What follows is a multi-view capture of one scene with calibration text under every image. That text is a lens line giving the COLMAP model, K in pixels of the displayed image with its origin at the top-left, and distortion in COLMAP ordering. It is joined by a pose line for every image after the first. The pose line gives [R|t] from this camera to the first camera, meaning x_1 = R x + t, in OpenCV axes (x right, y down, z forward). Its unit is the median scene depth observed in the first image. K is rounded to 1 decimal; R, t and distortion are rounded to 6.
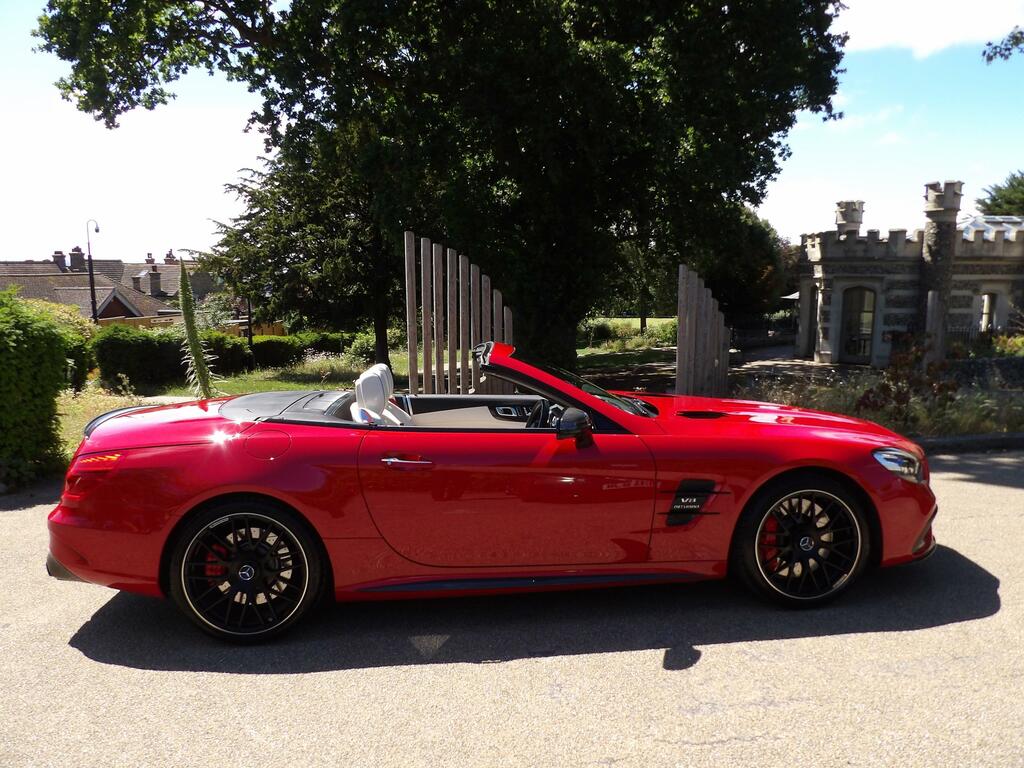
lens RADIAL K [[727.9, 0, 513.4], [0, 727.9, 382.5], [0, 0, 1]] dist [-0.025310, 0.030515]
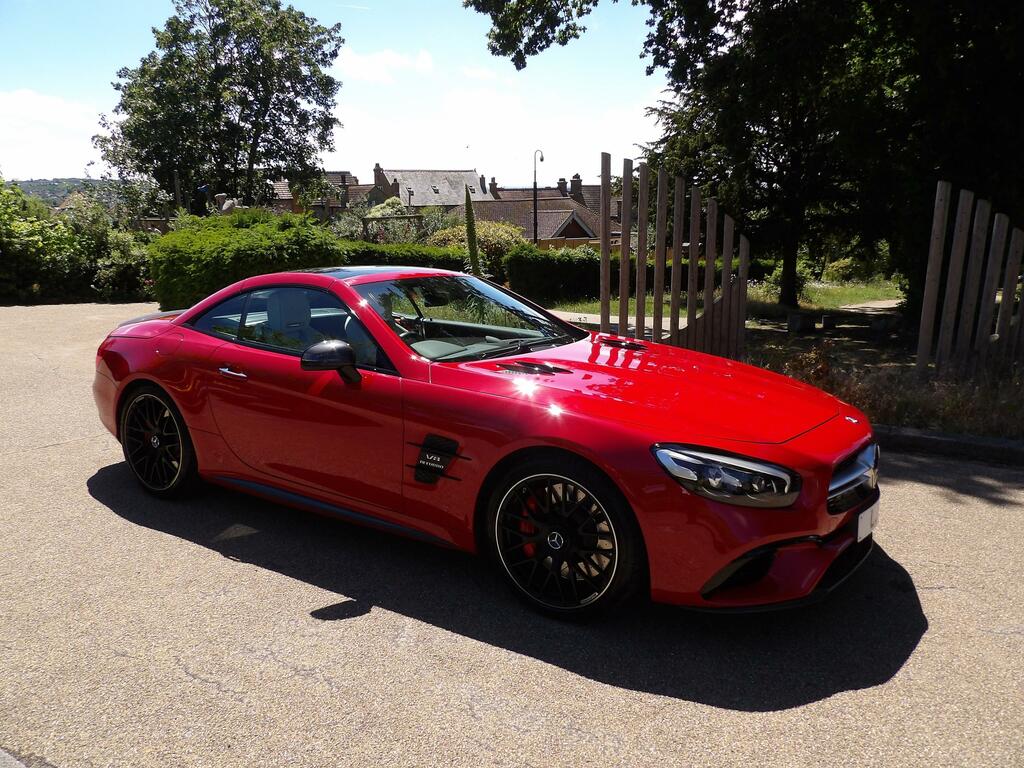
lens RADIAL K [[727.9, 0, 512.7], [0, 727.9, 379.5], [0, 0, 1]] dist [-0.025310, 0.030515]
pose [[0.795090, 0.135244, -0.591220, 0.147465], [-0.076277, 0.989378, 0.123745, -0.009103], [0.601676, -0.053292, 0.796961, 0.061011]]
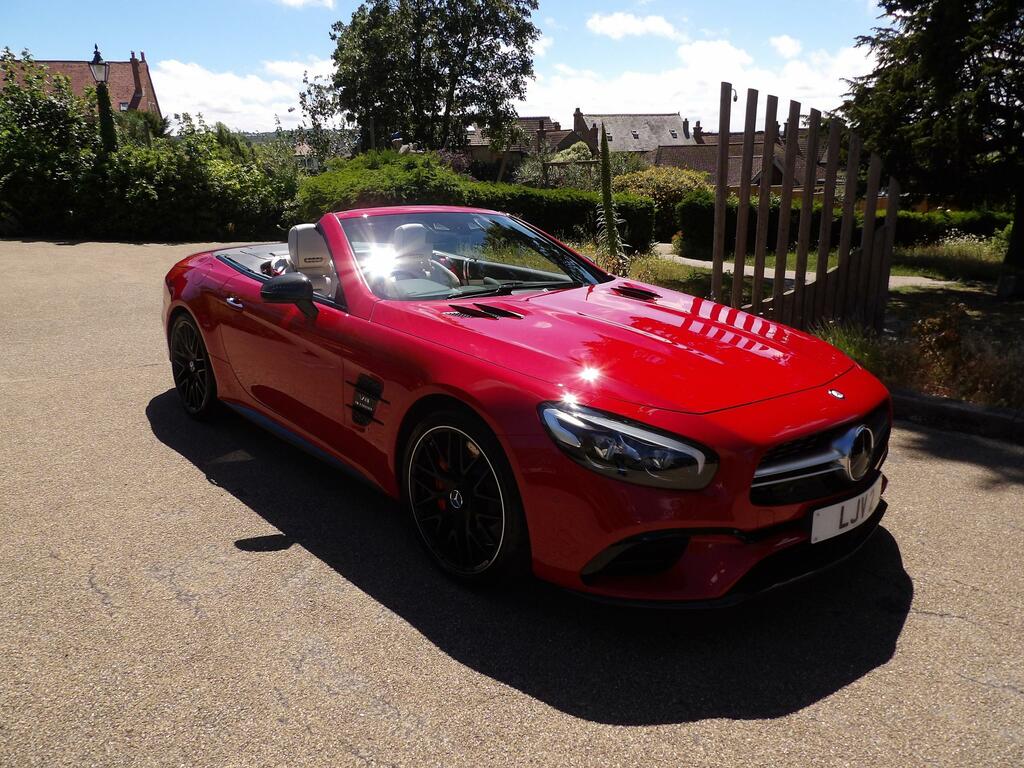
lens RADIAL K [[727.9, 0, 515.6], [0, 727.9, 377.5], [0, 0, 1]] dist [-0.025310, 0.030515]
pose [[0.604947, 0.225812, -0.763576, 0.176239], [-0.096766, 0.972687, 0.210988, -0.010894], [0.790364, -0.053749, 0.610275, 0.108345]]
